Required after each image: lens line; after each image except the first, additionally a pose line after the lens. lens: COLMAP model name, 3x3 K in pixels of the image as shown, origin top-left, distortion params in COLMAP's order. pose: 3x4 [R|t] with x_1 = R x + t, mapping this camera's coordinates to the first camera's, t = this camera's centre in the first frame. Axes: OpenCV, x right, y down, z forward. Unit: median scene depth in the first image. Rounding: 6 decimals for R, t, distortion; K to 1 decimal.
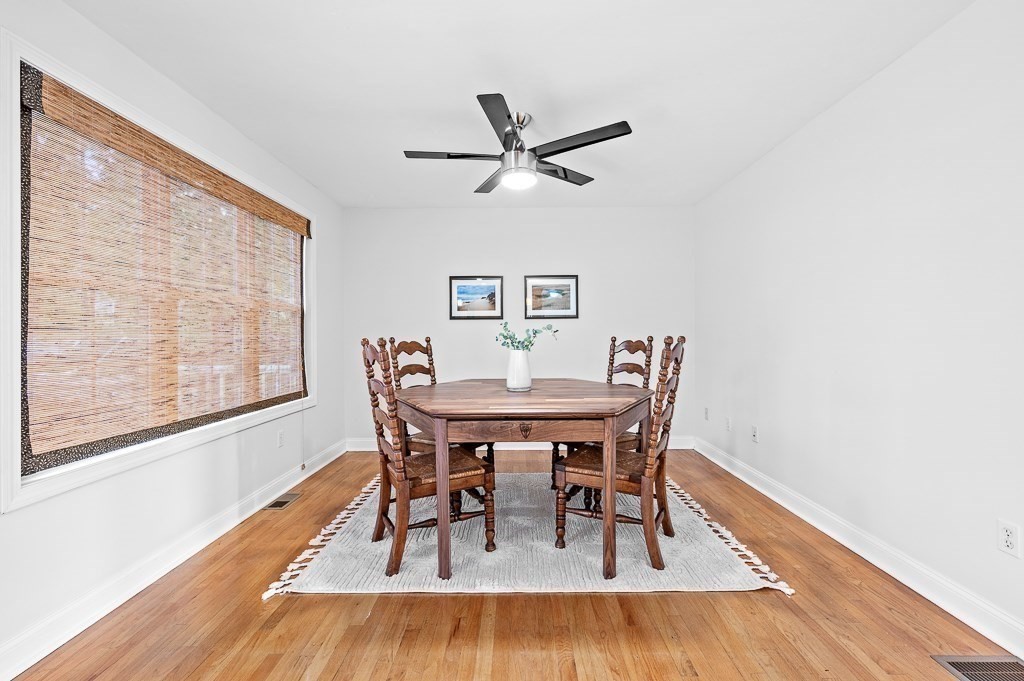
lens RADIAL K [[424.9, 0, 512.0], [0, 424.9, 340.5], [0, 0, 1]] dist [-0.000987, -0.000096]
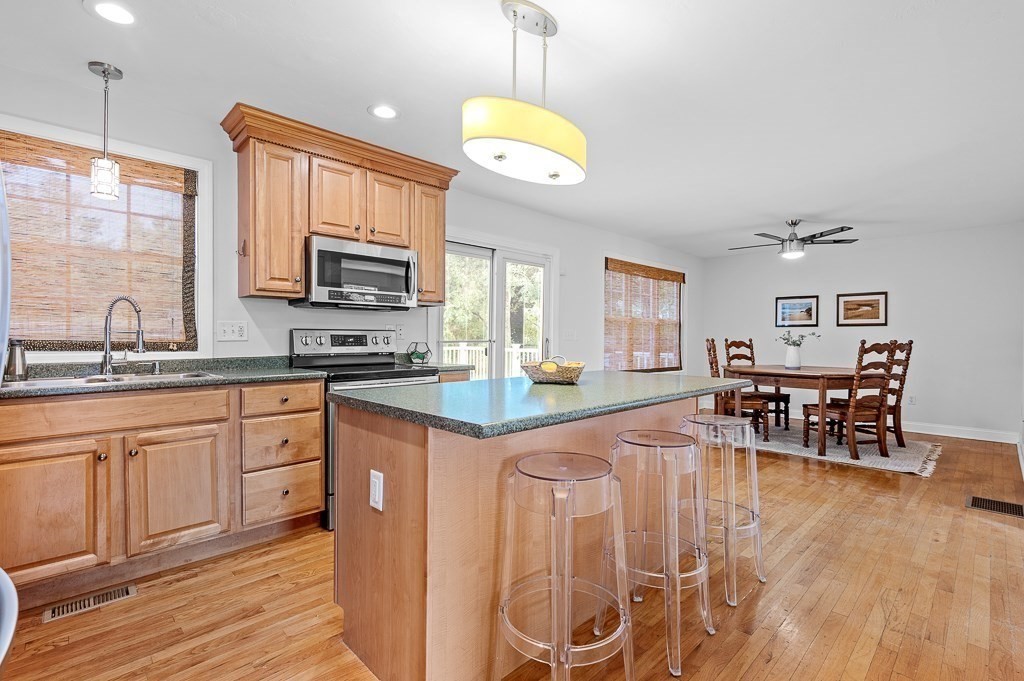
lens RADIAL K [[480.5, 0, 513.0], [0, 480.5, 335.0], [0, 0, 1]] dist [0.004552, 0.000314]
pose [[0.709291, 0.009689, -0.704850, 0.488190], [-0.019366, 0.999796, -0.005746, 0.007112], [0.704650, 0.017726, 0.709334, -1.042914]]
